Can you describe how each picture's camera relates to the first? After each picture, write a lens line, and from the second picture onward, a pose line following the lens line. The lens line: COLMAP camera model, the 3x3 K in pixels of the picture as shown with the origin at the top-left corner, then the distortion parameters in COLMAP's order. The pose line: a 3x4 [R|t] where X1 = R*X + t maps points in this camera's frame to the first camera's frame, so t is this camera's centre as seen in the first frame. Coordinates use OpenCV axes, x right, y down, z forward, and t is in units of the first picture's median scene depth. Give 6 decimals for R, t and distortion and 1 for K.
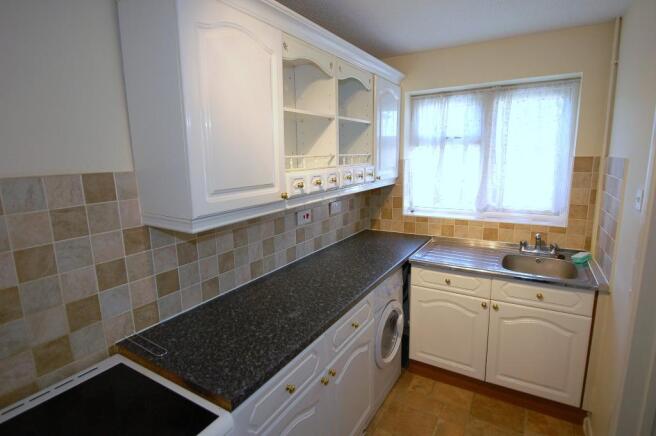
lens RADIAL K [[341.7, 0, 328.0], [0, 341.7, 218.0], [0, 0, 1]] dist [0.000577, 0.000025]
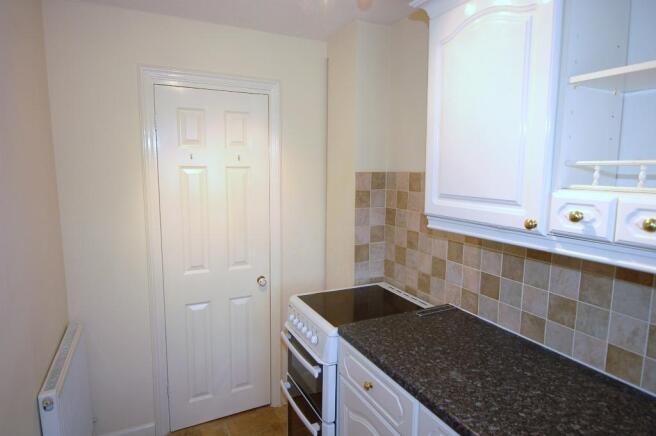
lens RADIAL K [[371.7, 0, 328.0], [0, 371.7, 218.0], [0, 0, 1]] dist [0.001968, 0.000095]
pose [[-0.536089, 0.128172, -0.834375, 0.718125], [-0.150903, 0.957935, 0.244108, -0.209974], [0.830564, 0.256773, -0.494196, 1.148778]]
